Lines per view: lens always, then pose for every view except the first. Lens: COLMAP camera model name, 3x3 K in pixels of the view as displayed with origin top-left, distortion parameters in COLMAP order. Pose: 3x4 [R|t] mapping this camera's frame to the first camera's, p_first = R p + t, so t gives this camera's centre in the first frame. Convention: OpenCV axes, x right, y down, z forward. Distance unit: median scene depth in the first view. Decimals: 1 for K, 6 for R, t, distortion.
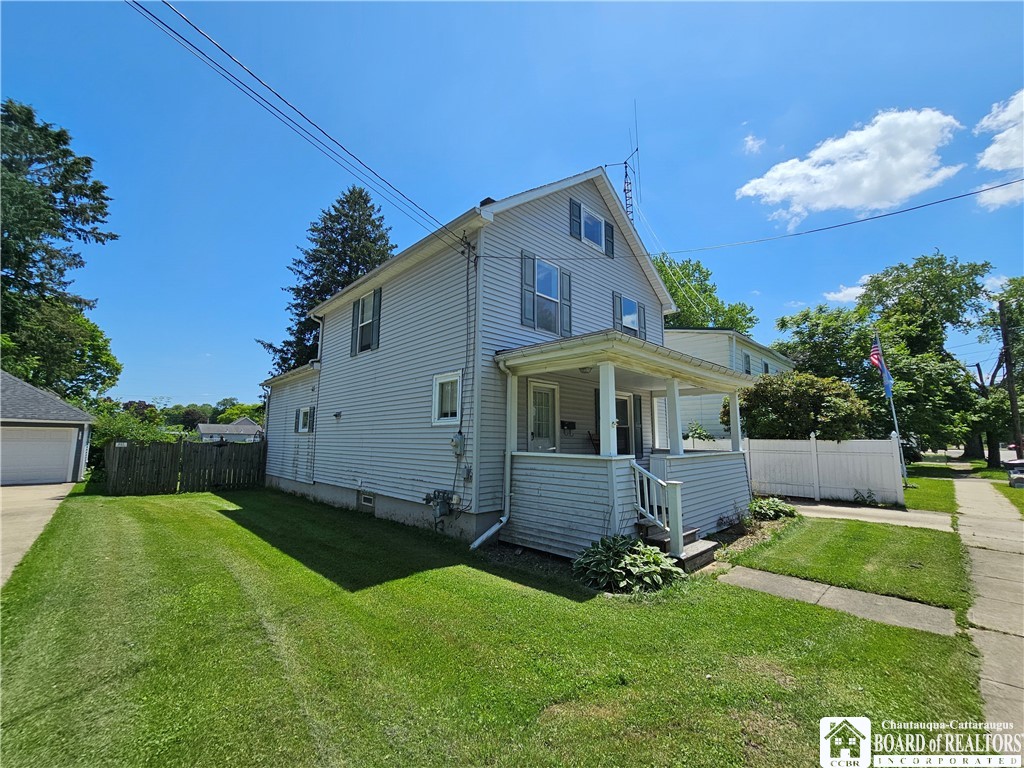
lens RADIAL K [[417.6, 0, 512.0], [0, 417.6, 384.0], [0, 0, 1]] dist [-0.000399, -0.000002]
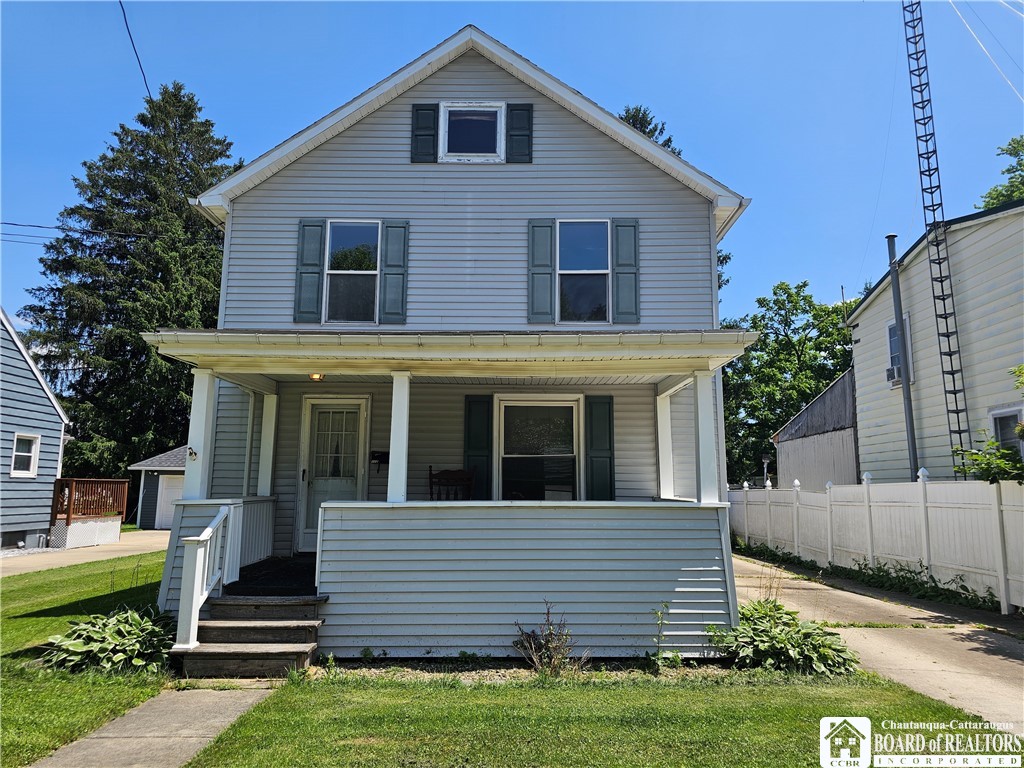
lens RADIAL K [[684.2, 0, 515.4], [0, 684.2, 384.3], [0, 0, 1]] dist [0.012246, 0.001674]
pose [[0.716687, -0.108175, -0.688954, 0.845501], [0.092907, 0.993901, -0.059409, 0.055075], [0.691179, -0.021431, 0.722366, 0.306428]]
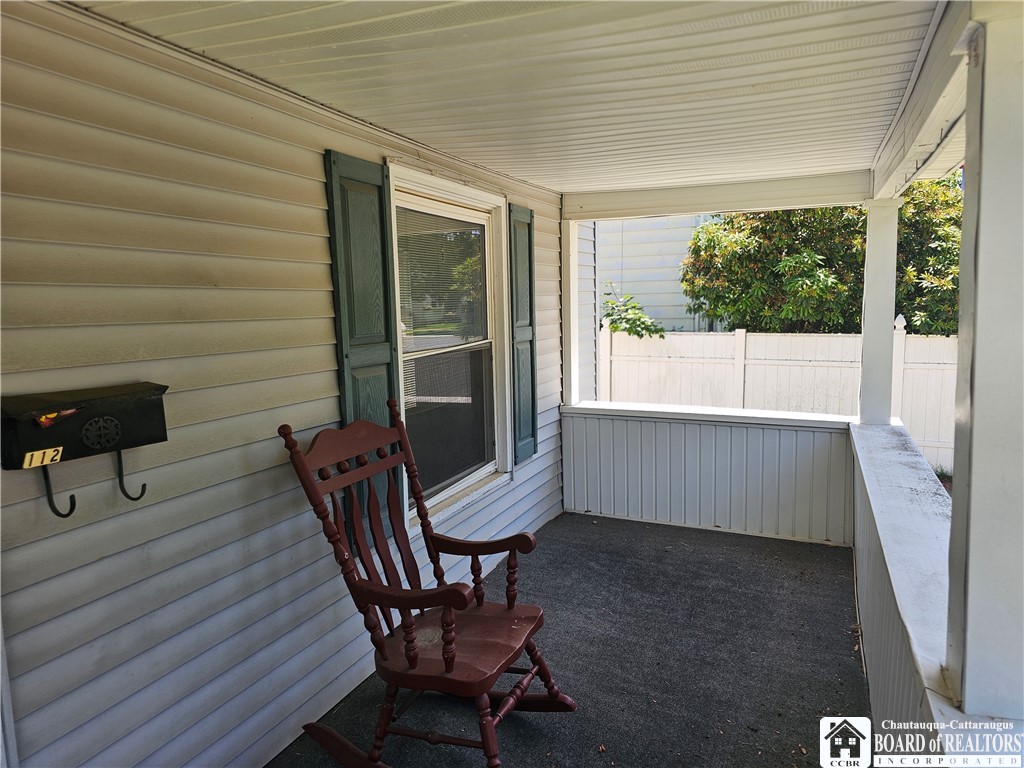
lens RADIAL K [[684.2, 0, 511.3], [0, 684.2, 383.8], [0, 0, 1]] dist [0.012246, 0.001674]
pose [[0.929420, -0.072567, 0.361819, 0.149150], [-0.019392, 0.969516, 0.244260, 0.029759], [-0.368514, -0.234037, 0.899680, 0.640660]]
